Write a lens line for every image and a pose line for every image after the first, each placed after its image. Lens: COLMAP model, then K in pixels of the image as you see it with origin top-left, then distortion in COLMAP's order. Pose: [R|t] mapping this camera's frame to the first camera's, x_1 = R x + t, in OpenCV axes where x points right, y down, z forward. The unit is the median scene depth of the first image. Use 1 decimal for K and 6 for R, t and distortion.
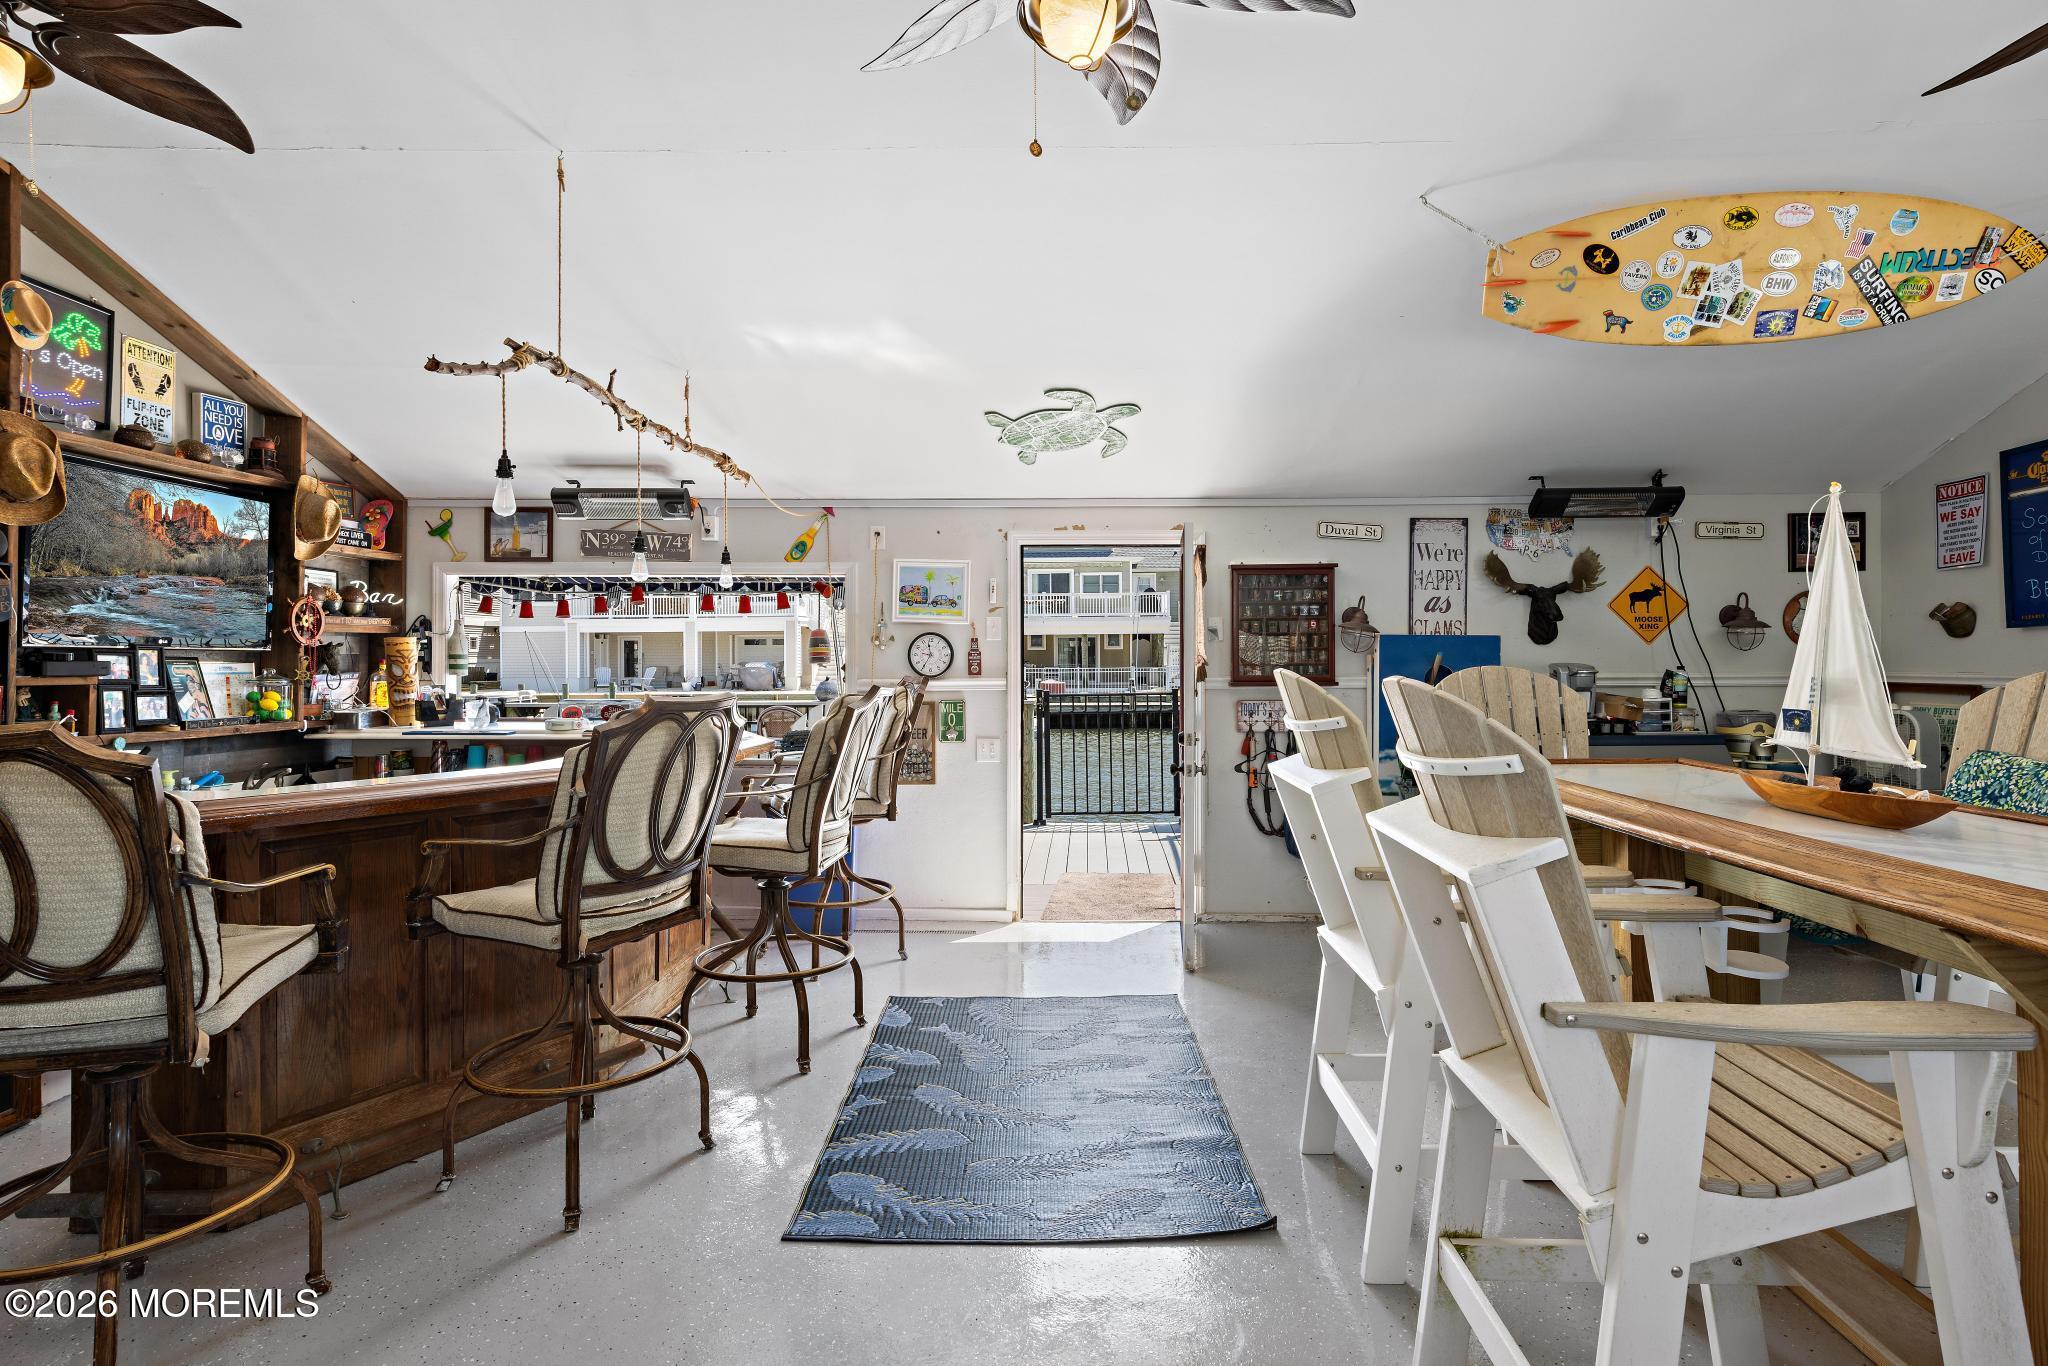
lens RADIAL K [[1041.8, 0, 1032.2], [0, 1041.8, 666.8], [0, 0, 1]] dist [0.002767, 0.000739]
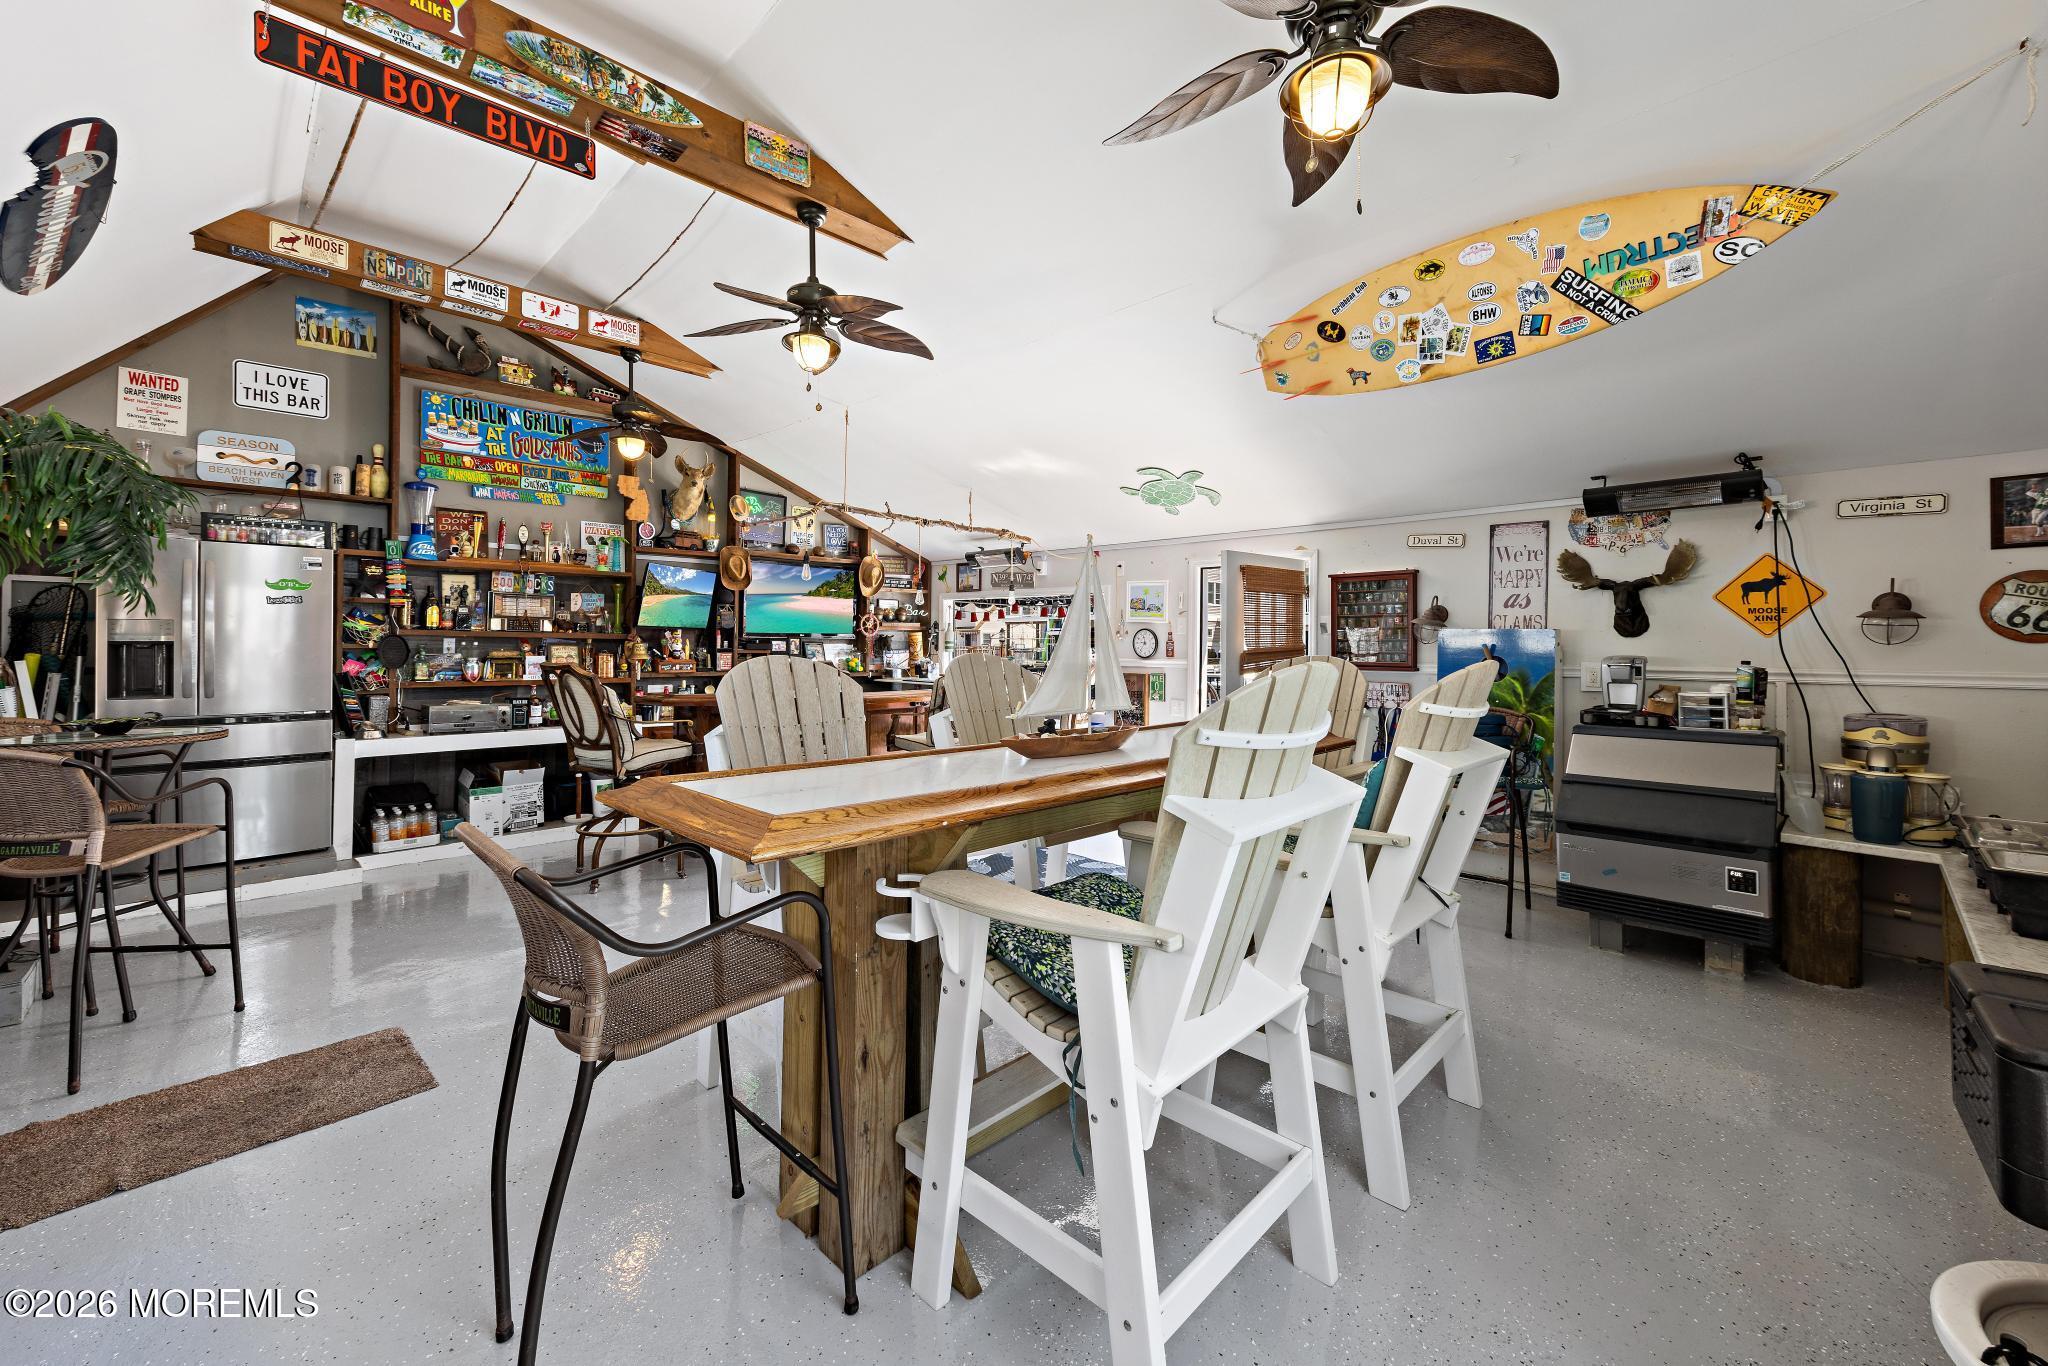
lens RADIAL K [[775.1, 0, 1030.8], [0, 775.1, 649.2], [0, 0, 1]] dist [0.001033, 0.000049]
pose [[0.746657, 0.012070, -0.665100, 0.568651], [-0.012666, 0.999912, 0.003927, -0.005579], [0.665089, 0.005492, 0.746744, 0.042605]]
